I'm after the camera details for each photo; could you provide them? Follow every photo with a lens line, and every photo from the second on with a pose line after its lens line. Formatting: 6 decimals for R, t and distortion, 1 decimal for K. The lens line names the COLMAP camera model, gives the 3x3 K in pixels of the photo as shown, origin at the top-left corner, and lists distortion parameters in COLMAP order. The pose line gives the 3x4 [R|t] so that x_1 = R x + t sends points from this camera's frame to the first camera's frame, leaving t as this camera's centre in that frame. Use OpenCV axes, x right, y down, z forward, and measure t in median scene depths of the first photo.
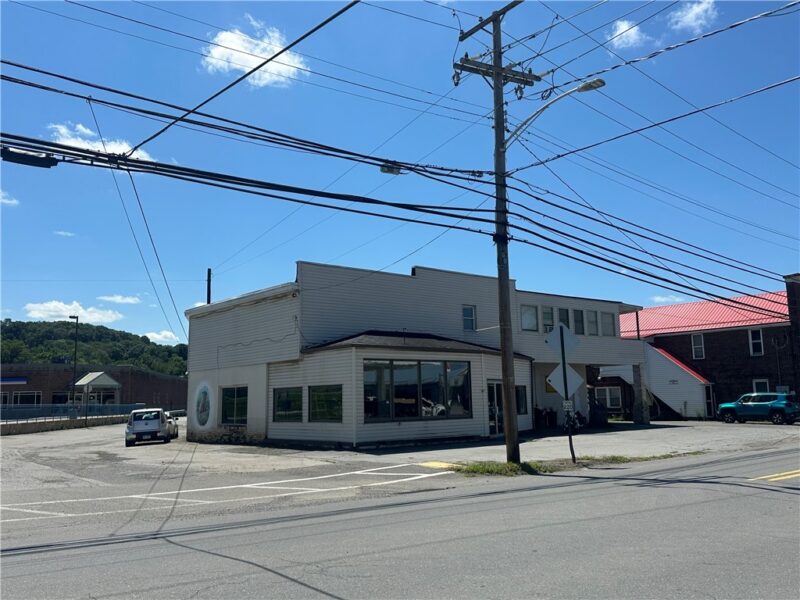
lens RADIAL K [[712.2, 0, 400.0], [0, 712.2, 300.0], [0, 0, 1]] dist [0.175246, -0.361491]
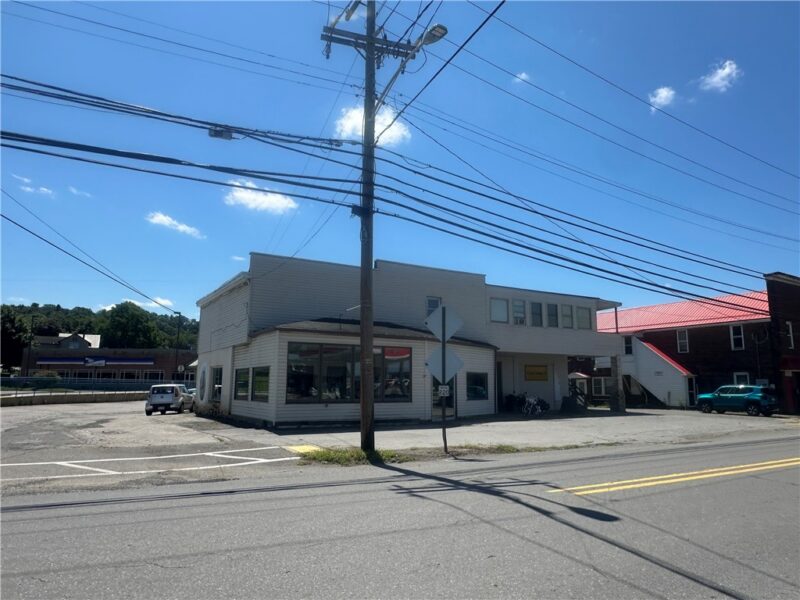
lens RADIAL K [[552.5, 0, 400.0], [0, 552.5, 300.0], [0, 0, 1]] dist [0.003522, 0.001131]
pose [[0.987982, 0.003036, -0.154542, 0.172718], [-0.005231, 0.999891, -0.013800, 0.023191], [0.154483, 0.014443, 0.987890, 0.167933]]
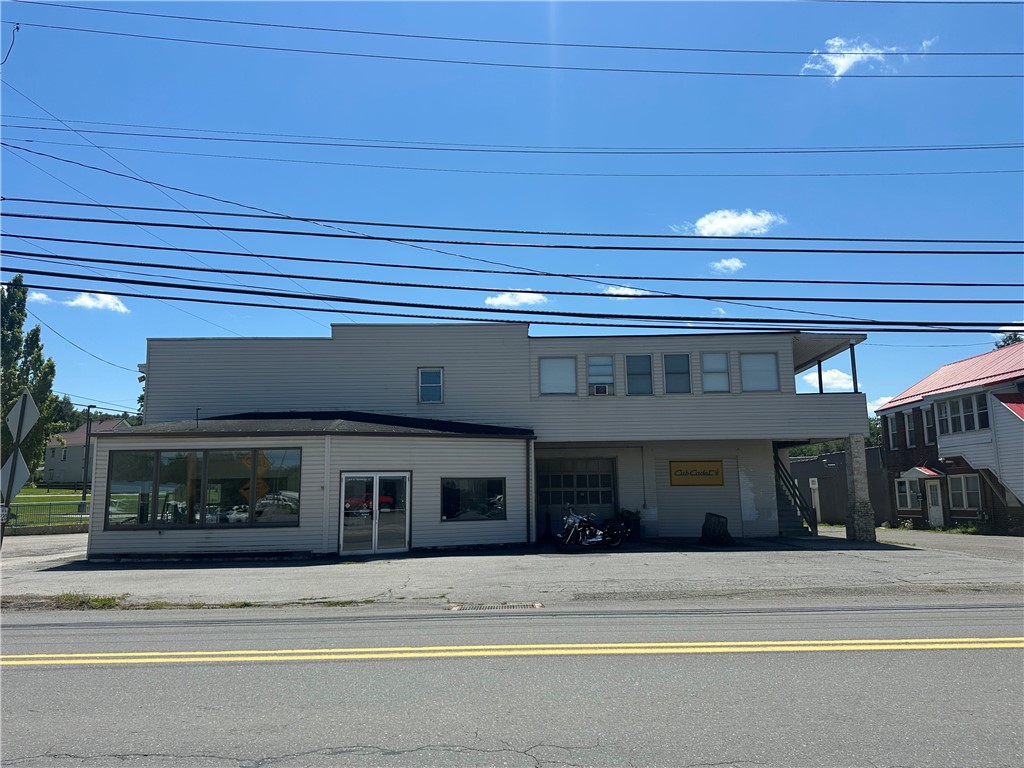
lens RADIAL K [[757.8, 0, 512.0], [0, 757.8, 384.0], [0, 0, 1]] dist [0.032316, 0.000174]
pose [[0.776025, -0.084591, -0.625004, 0.626004], [0.086354, 0.995883, -0.027568, 0.051810], [0.624762, -0.032579, 0.780135, 0.453066]]
